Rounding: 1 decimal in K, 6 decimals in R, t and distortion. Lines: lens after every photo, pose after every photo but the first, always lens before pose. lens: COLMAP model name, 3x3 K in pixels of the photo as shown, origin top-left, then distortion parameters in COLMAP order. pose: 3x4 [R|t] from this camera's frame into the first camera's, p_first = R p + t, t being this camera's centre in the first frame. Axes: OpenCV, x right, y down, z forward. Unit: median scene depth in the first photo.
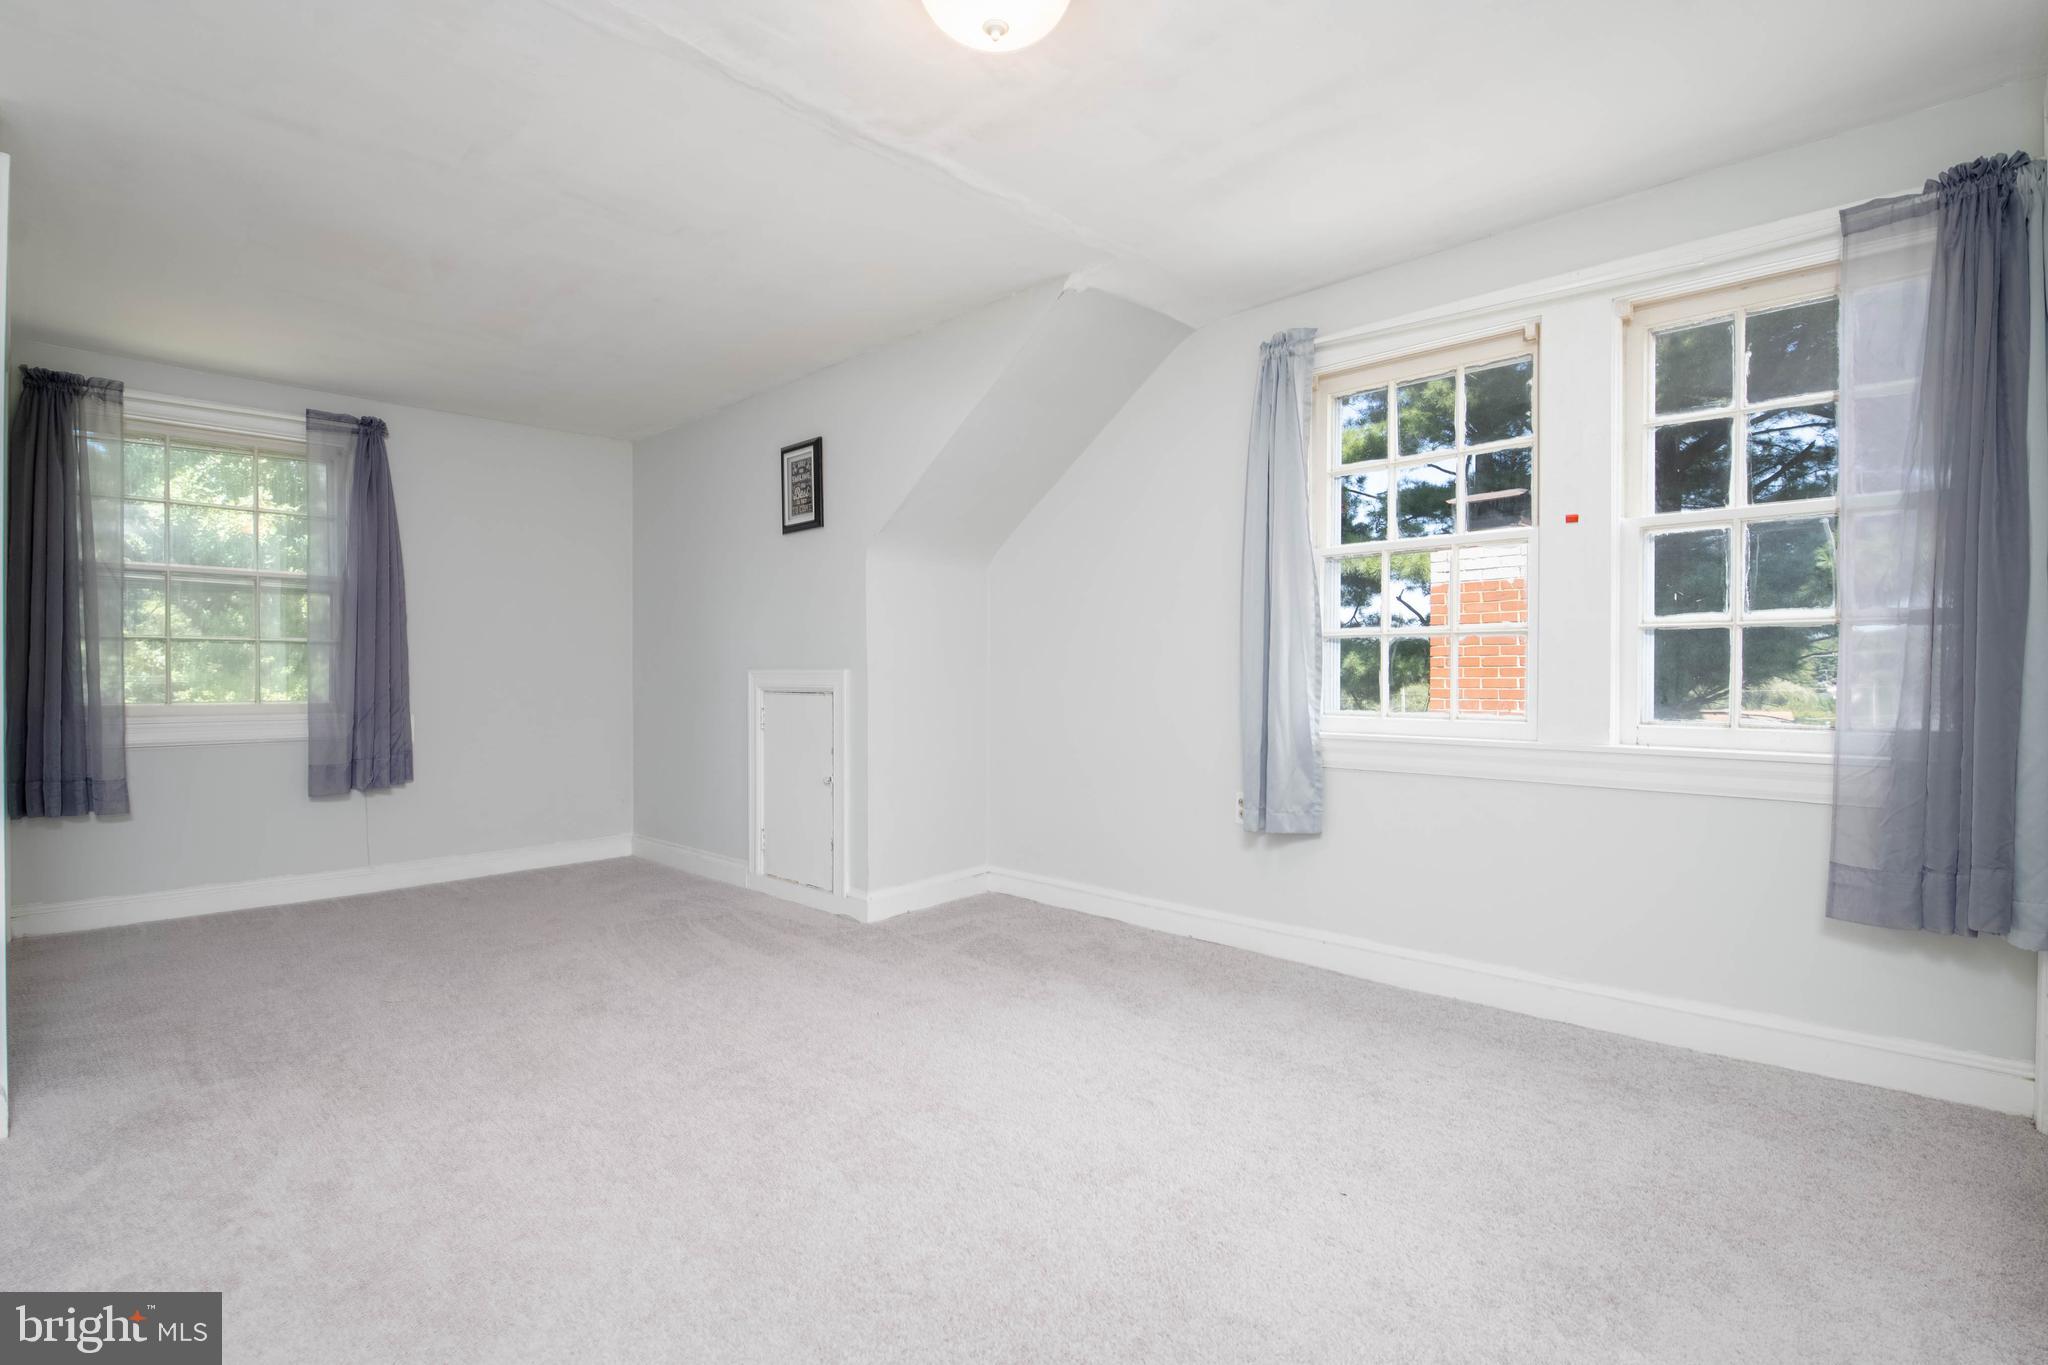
lens RADIAL K [[977.0, 0, 1053.4], [0, 977.0, 682.2], [0, 0, 1]] dist [-0.007317, -0.001253]
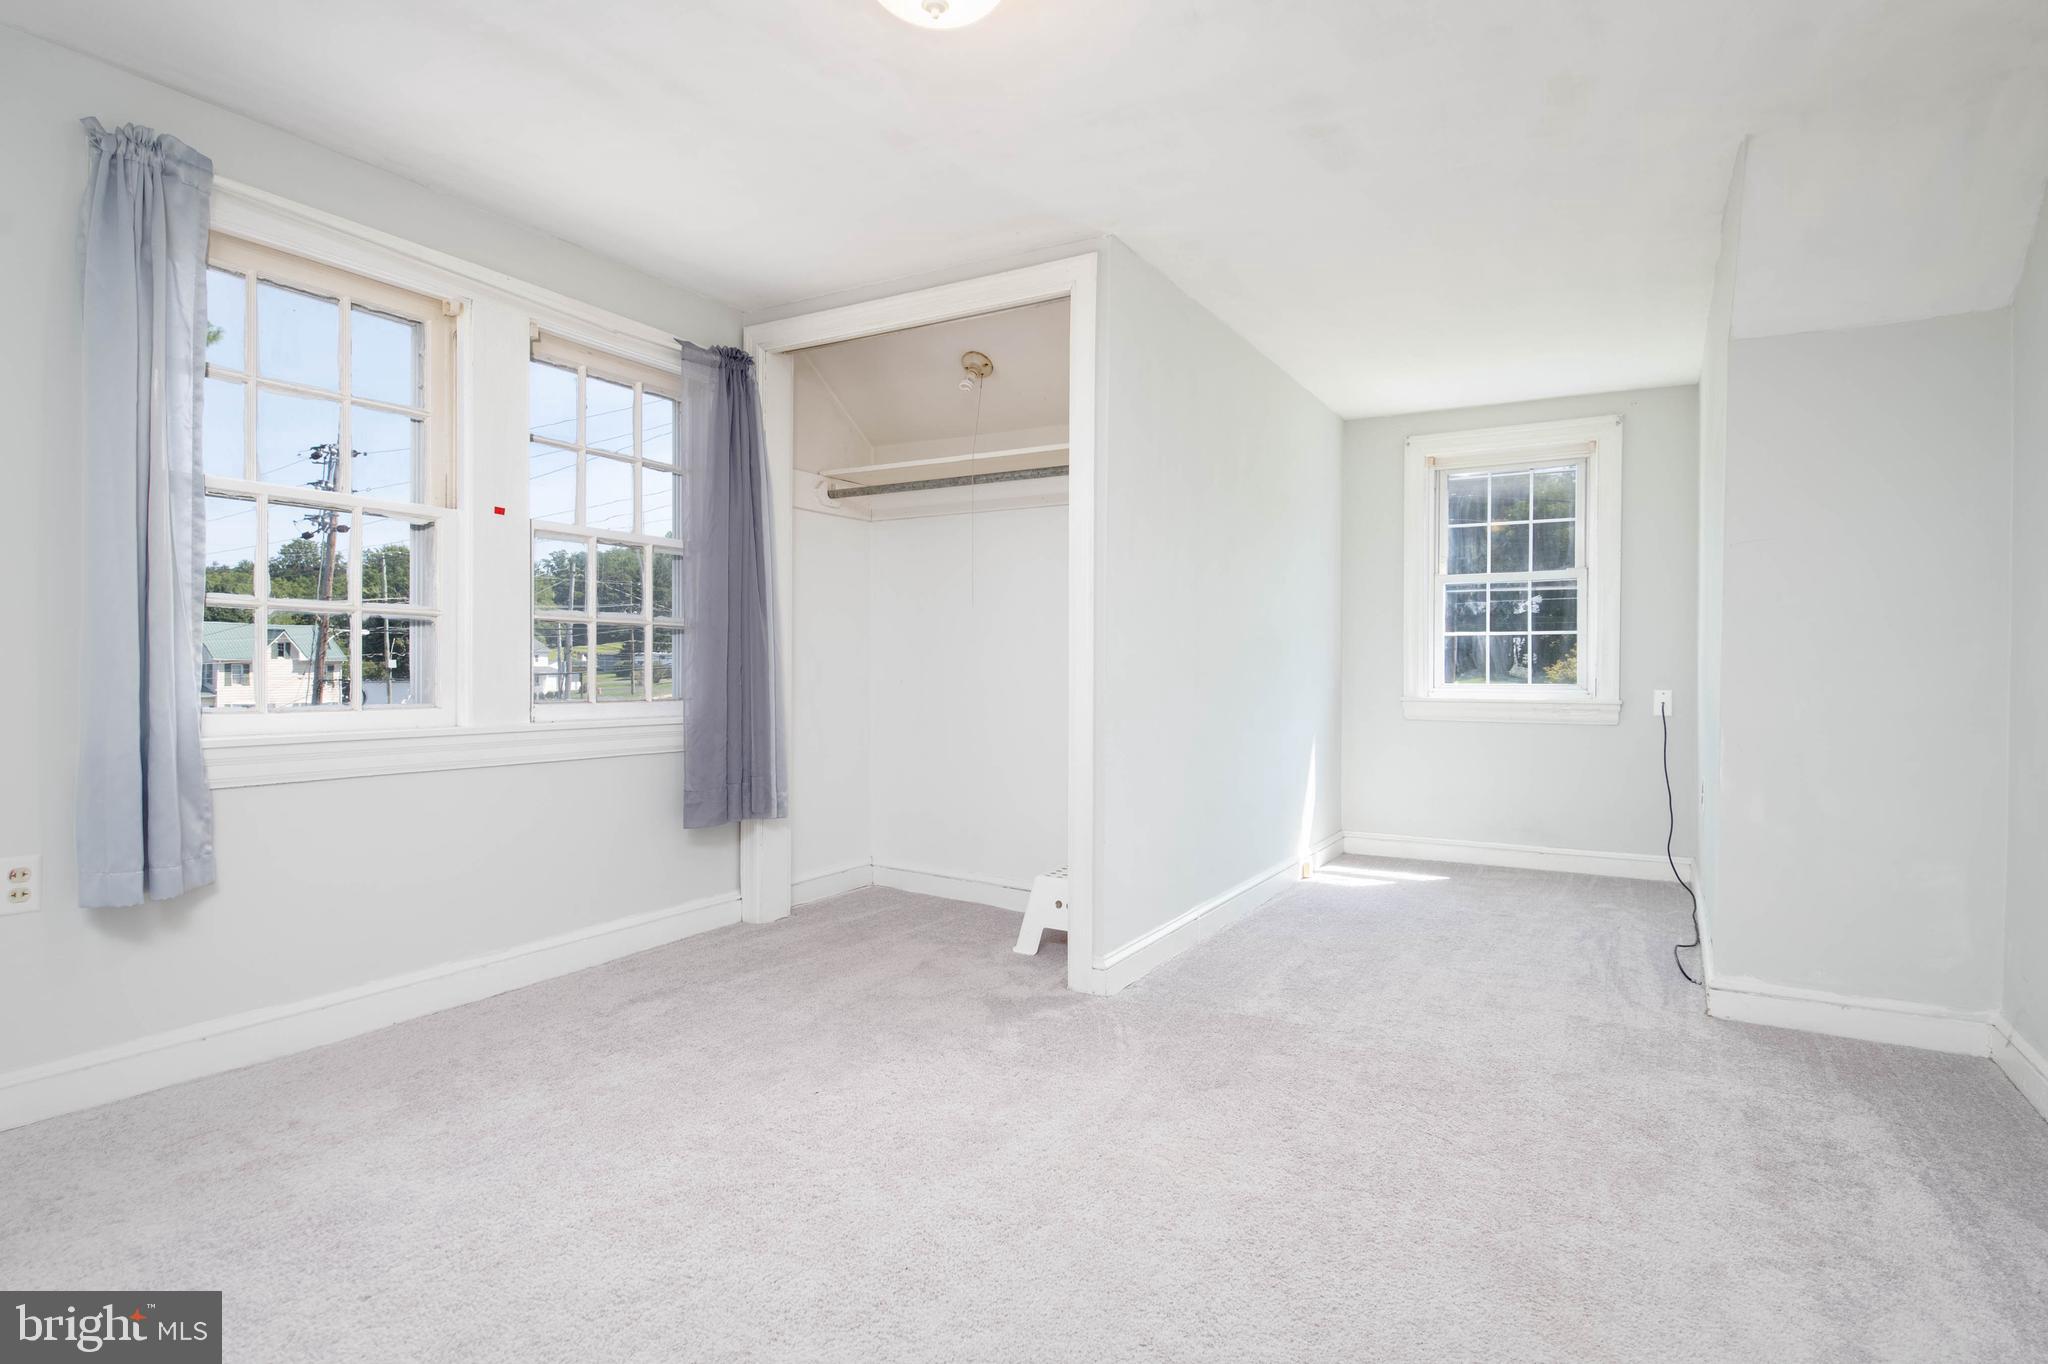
lens RADIAL K [[1056.5, 0, 1024.0], [0, 1056.5, 682.0], [0, 0, 1]] dist [0.000089, -0.000136]
pose [[-0.211216, -0.016057, 0.977308, -0.667603], [0.001245, 0.999860, 0.016696, -0.002367], [-0.977439, 0.004743, -0.211166, 0.661841]]
